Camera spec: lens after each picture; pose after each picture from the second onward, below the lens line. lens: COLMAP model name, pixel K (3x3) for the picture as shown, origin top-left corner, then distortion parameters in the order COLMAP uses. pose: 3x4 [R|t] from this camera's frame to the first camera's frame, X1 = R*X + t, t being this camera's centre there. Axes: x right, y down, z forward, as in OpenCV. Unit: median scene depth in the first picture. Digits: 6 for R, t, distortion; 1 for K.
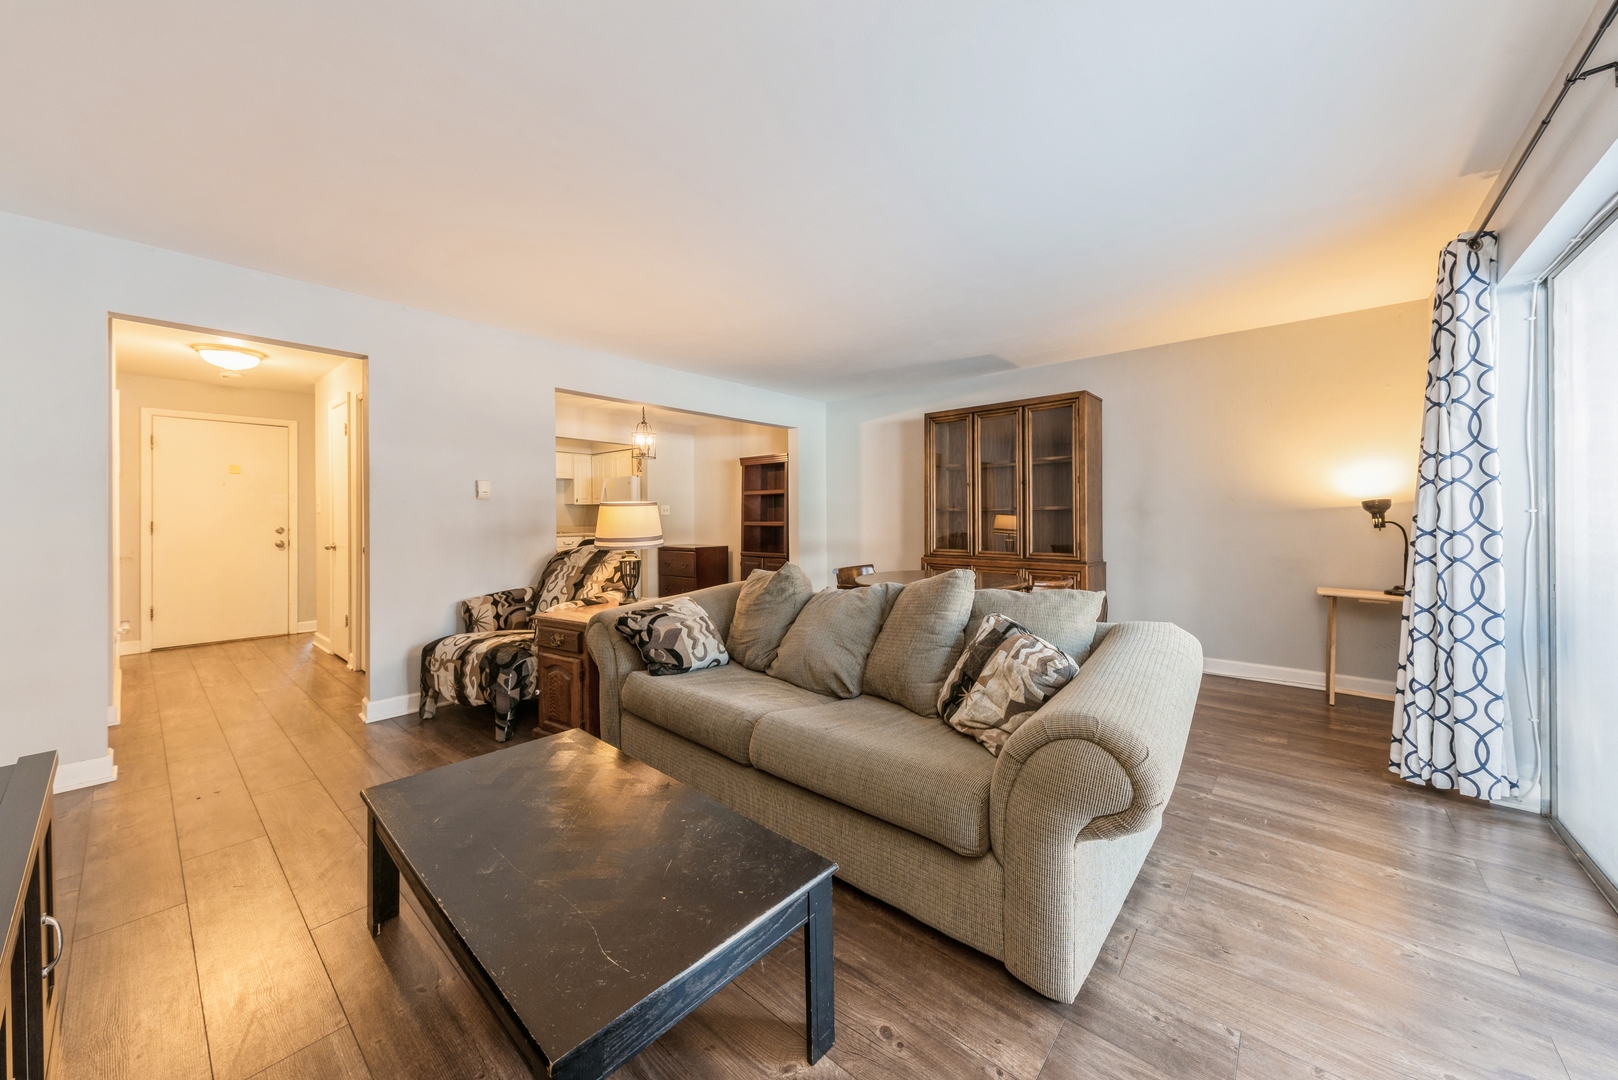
lens RADIAL K [[583.5, 0, 809.6], [0, 583.5, 517.3], [0, 0, 1]] dist [0.000100, -0.002346]
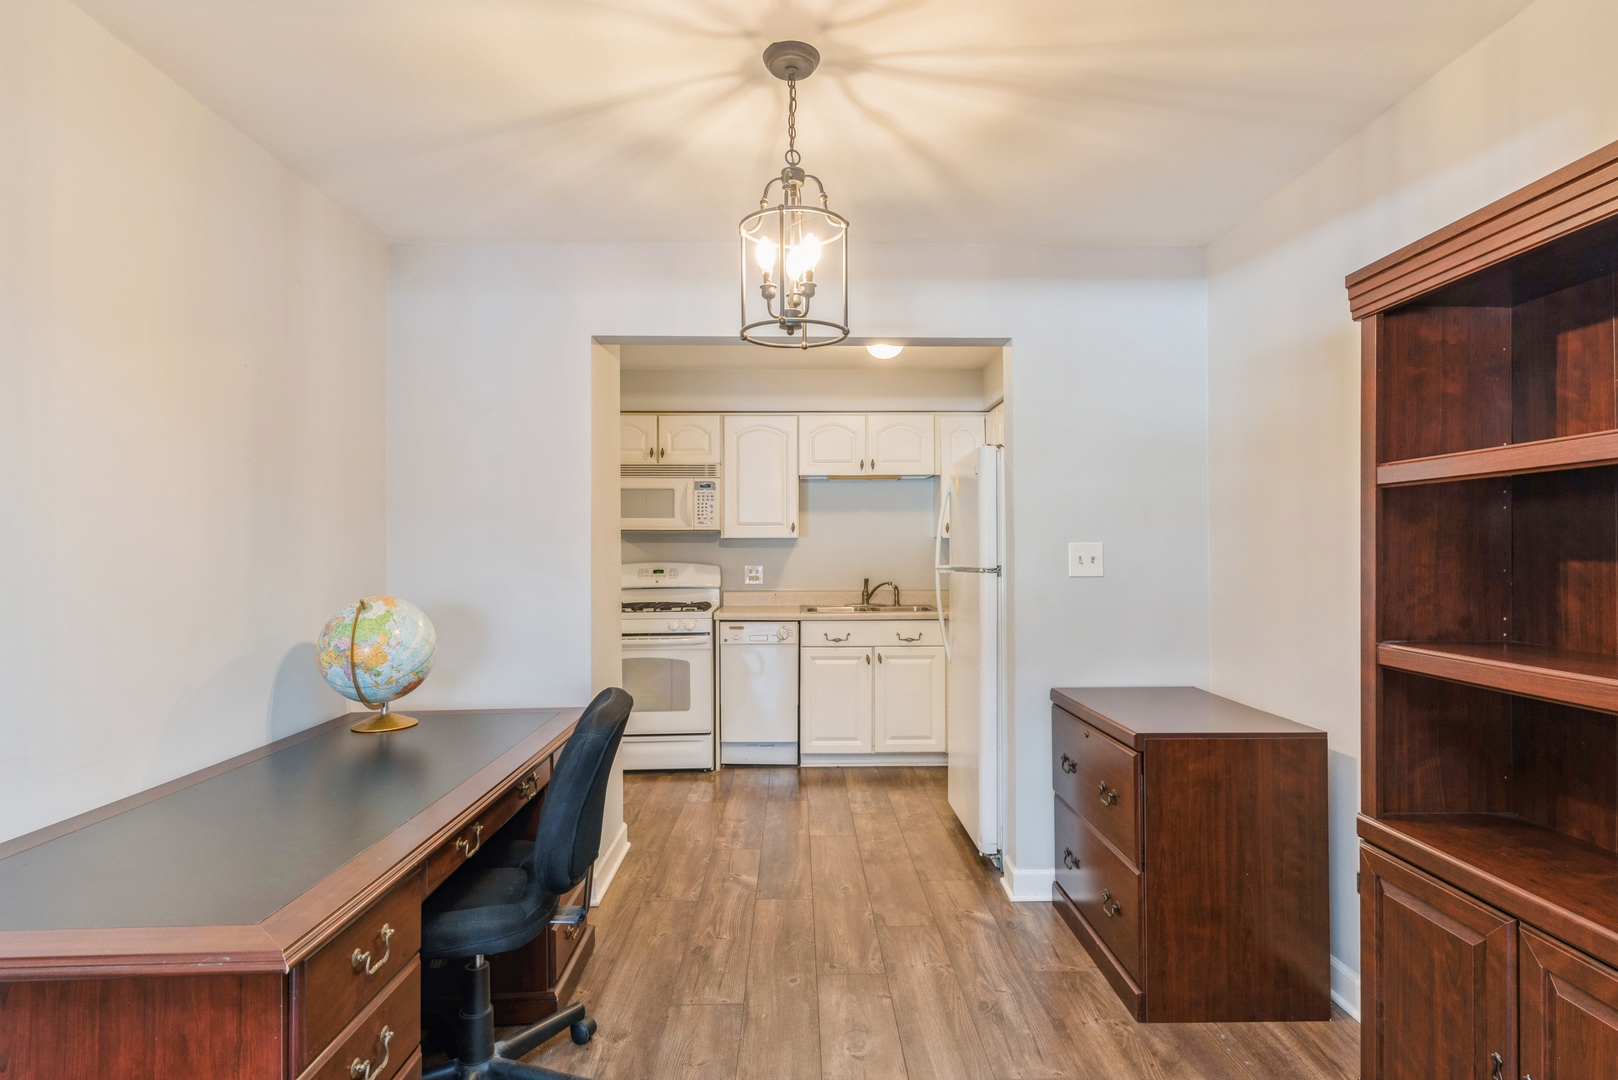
lens RADIAL K [[845.1, 0, 809.0], [0, 845.1, 540.0], [0, 0, 1]] dist [-0.000195, 0.000046]
pose [[0.662184, -0.009547, -0.749280, -0.127104], [0.004258, 0.999951, -0.008978, -0.071151], [0.749329, 0.002755, 0.662192, 2.432157]]
